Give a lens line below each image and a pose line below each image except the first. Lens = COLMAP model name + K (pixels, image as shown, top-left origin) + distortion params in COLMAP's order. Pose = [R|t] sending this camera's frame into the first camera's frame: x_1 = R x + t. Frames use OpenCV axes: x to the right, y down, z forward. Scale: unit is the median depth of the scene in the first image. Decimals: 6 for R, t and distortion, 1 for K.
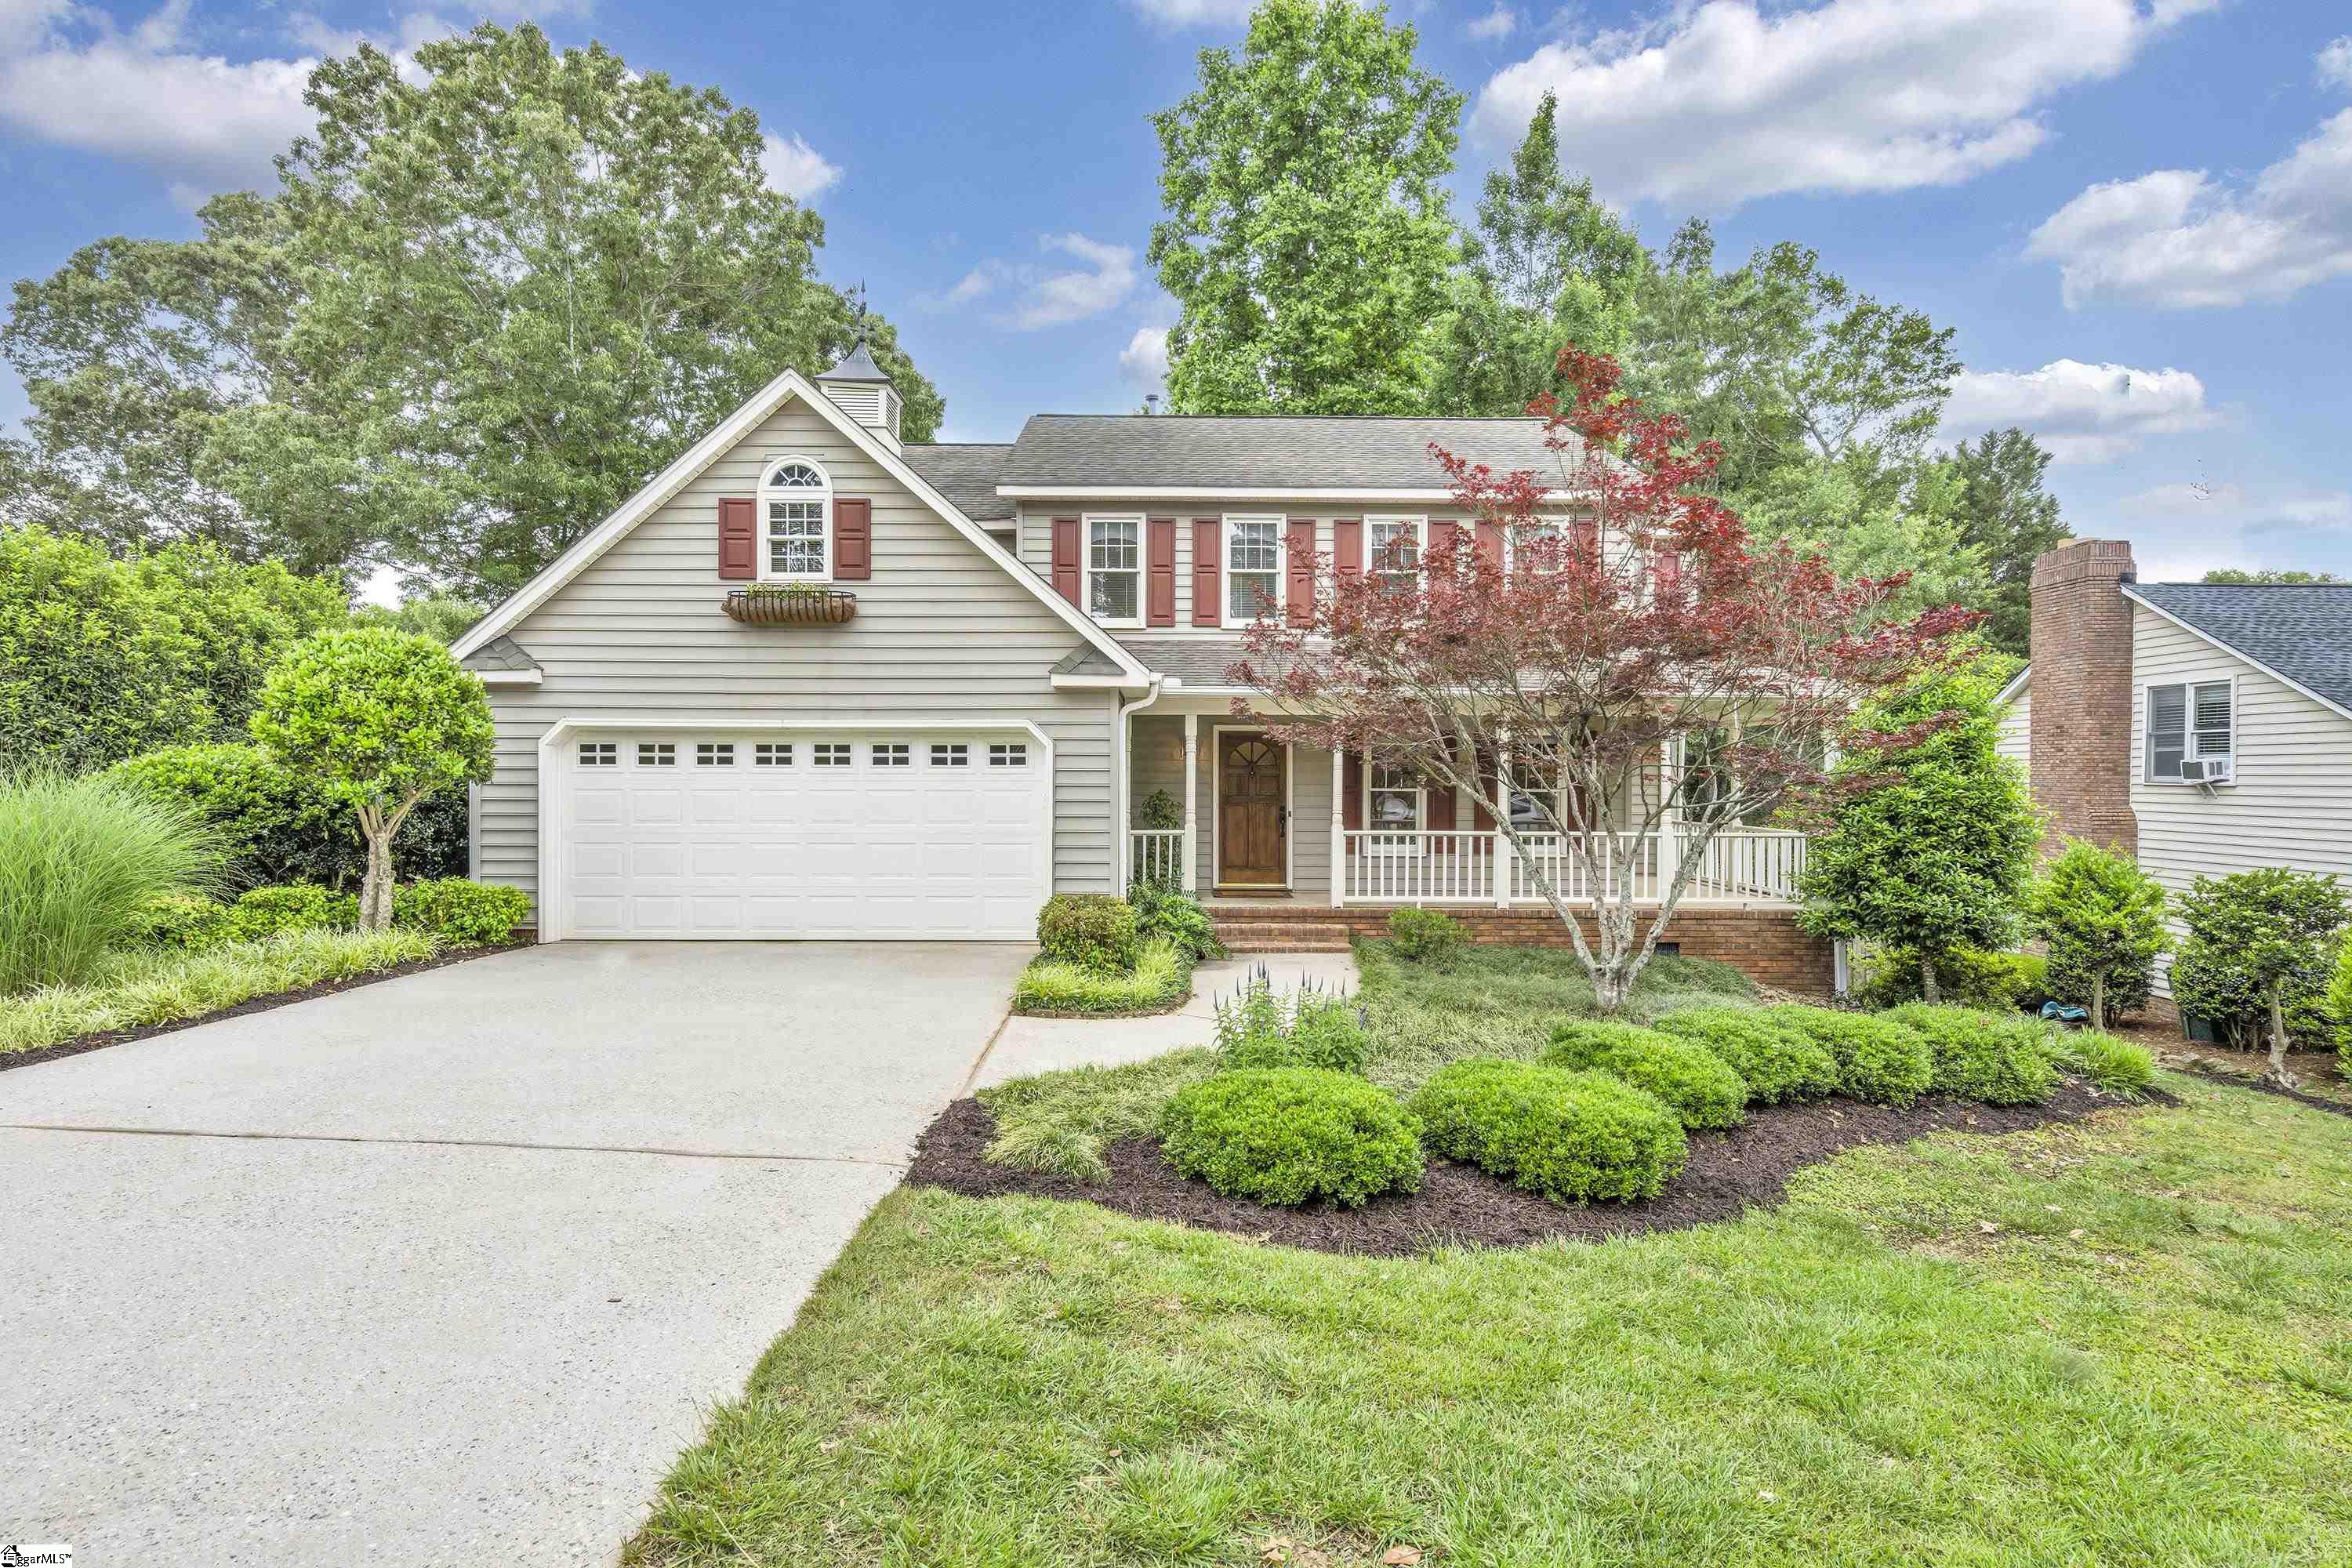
lens RADIAL K [[1225.1, 0, 1175.2], [0, 1225.1, 789.7], [0, 0, 1]] dist [0.000019, 0.000061]
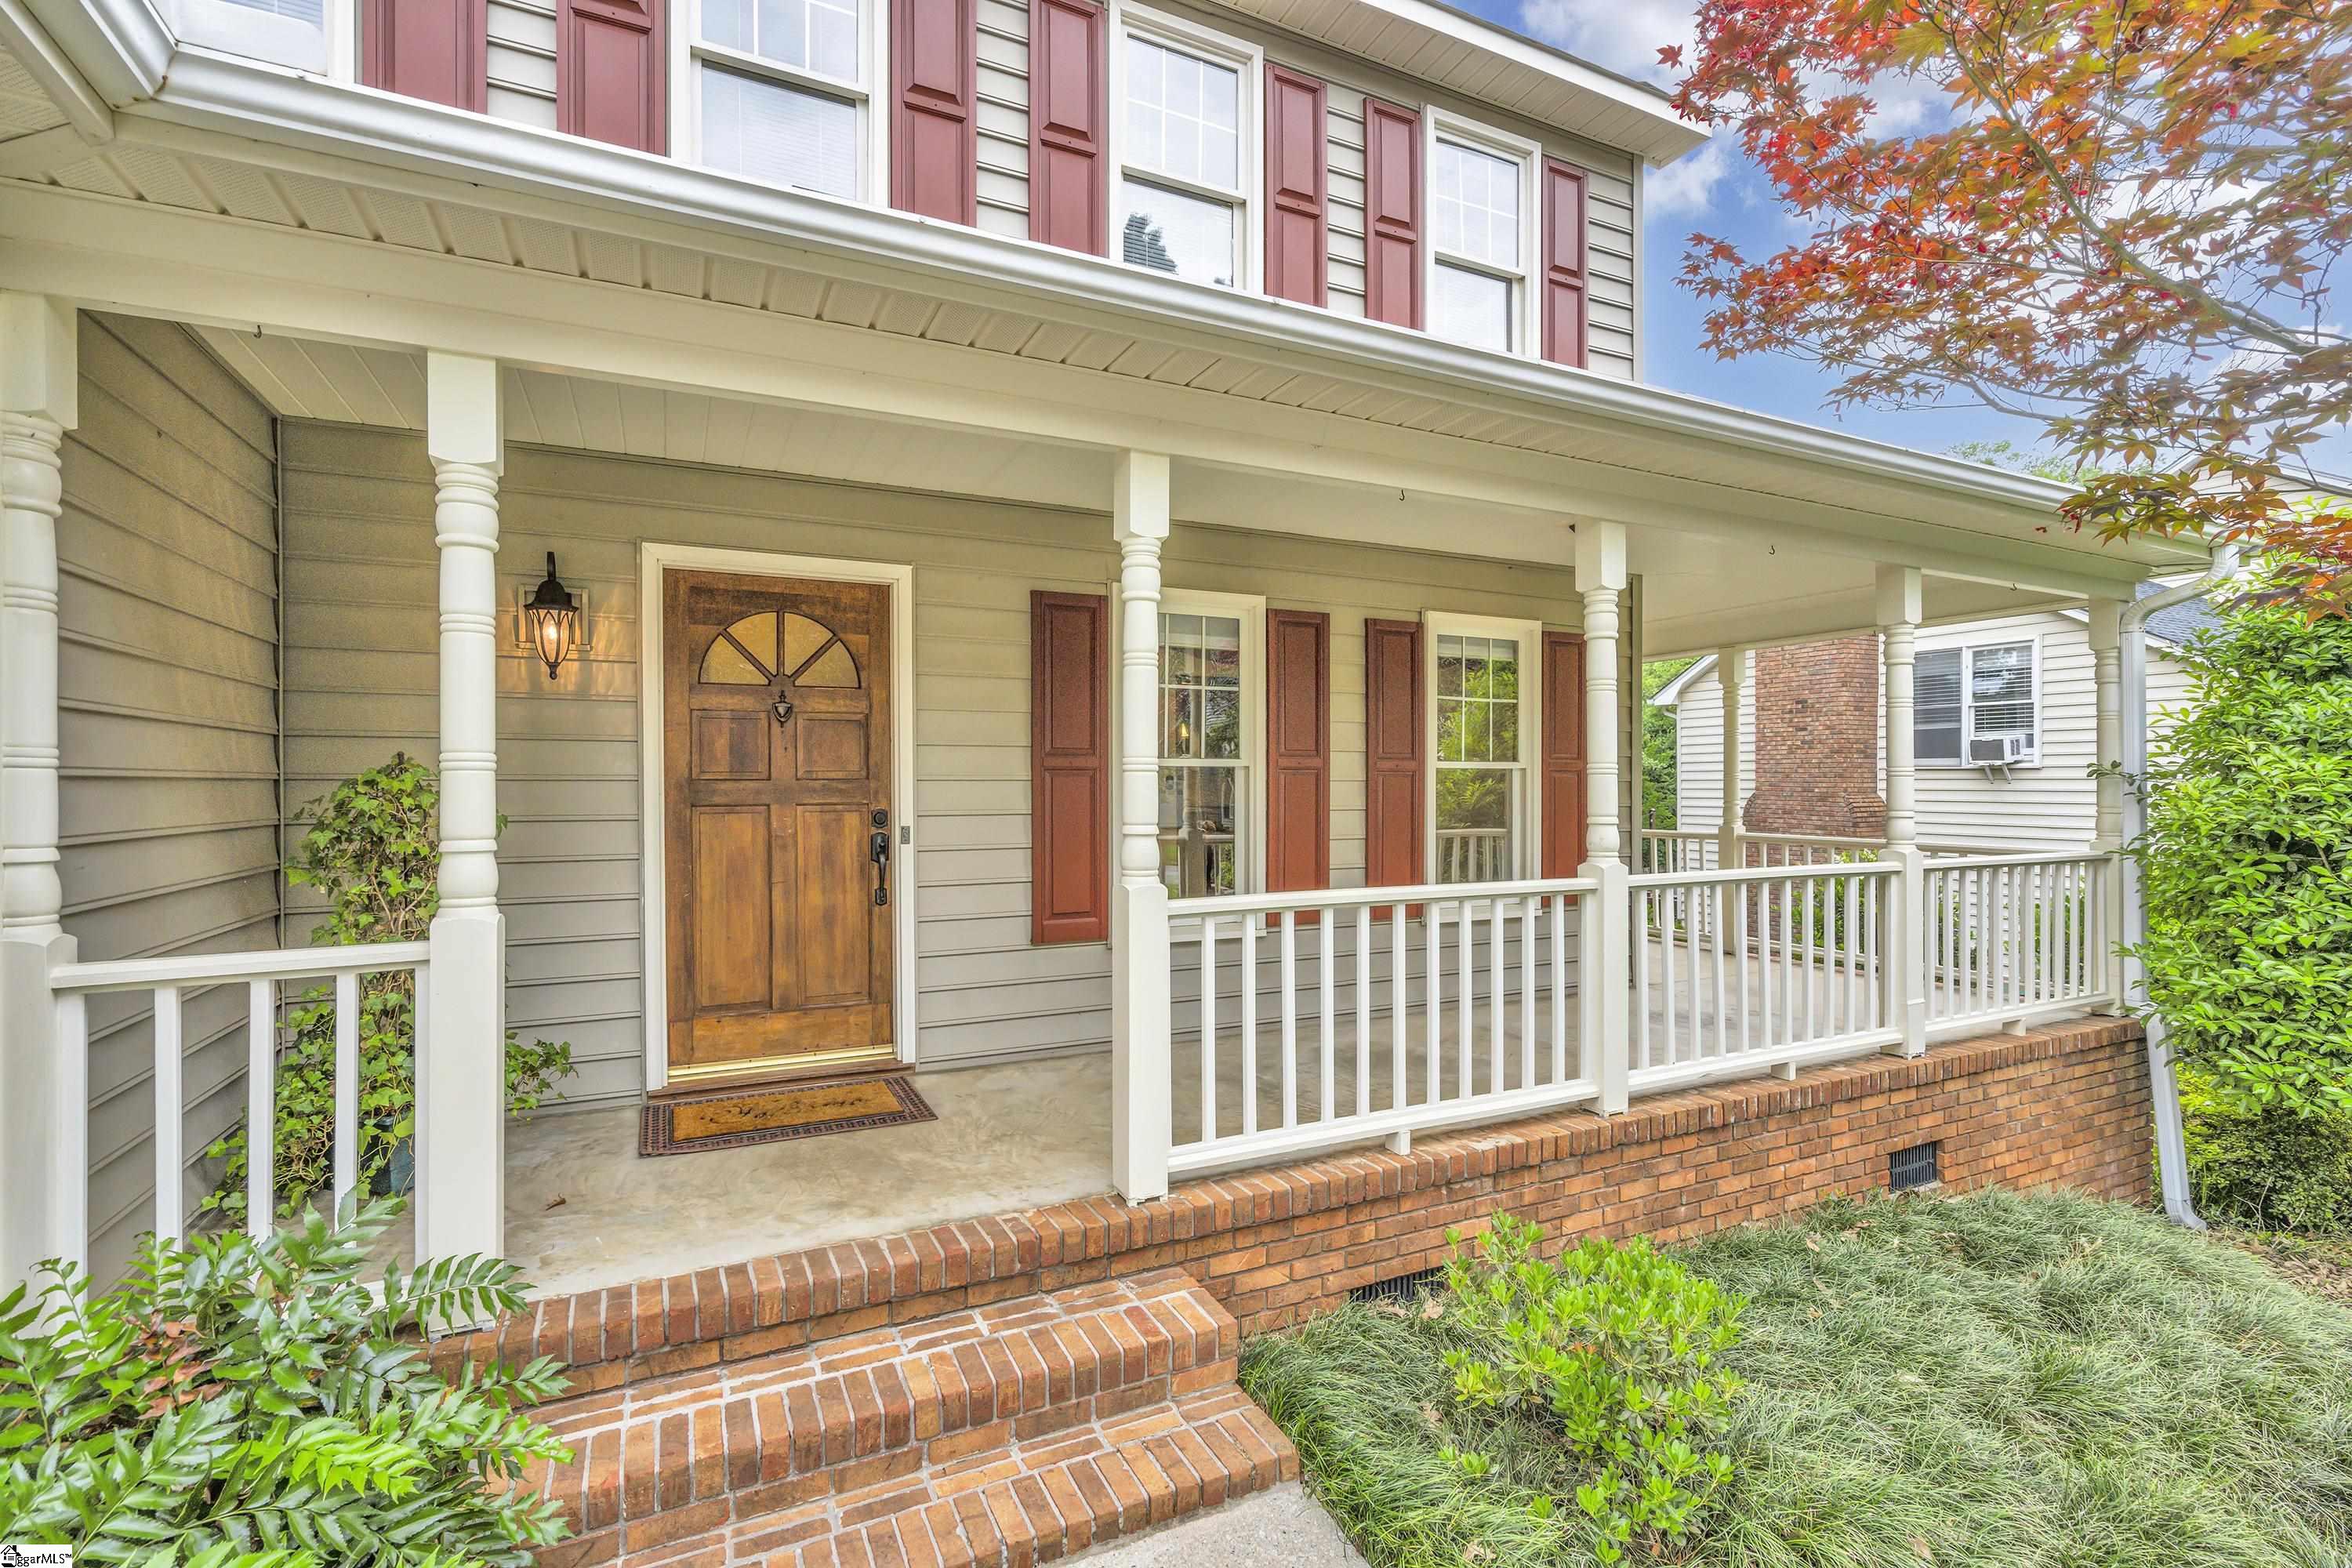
lens RADIAL K [[1040.1, 0, 1177.8], [0, 1040.1, 797.5], [0, 0, 1]] dist [-0.008031, 0.000481]
pose [[0.902776, -0.010282, 0.429989, 0.039661], [0.008180, 0.999944, 0.006738, 0.008659], [-0.430034, -0.002565, 0.902809, 0.715161]]
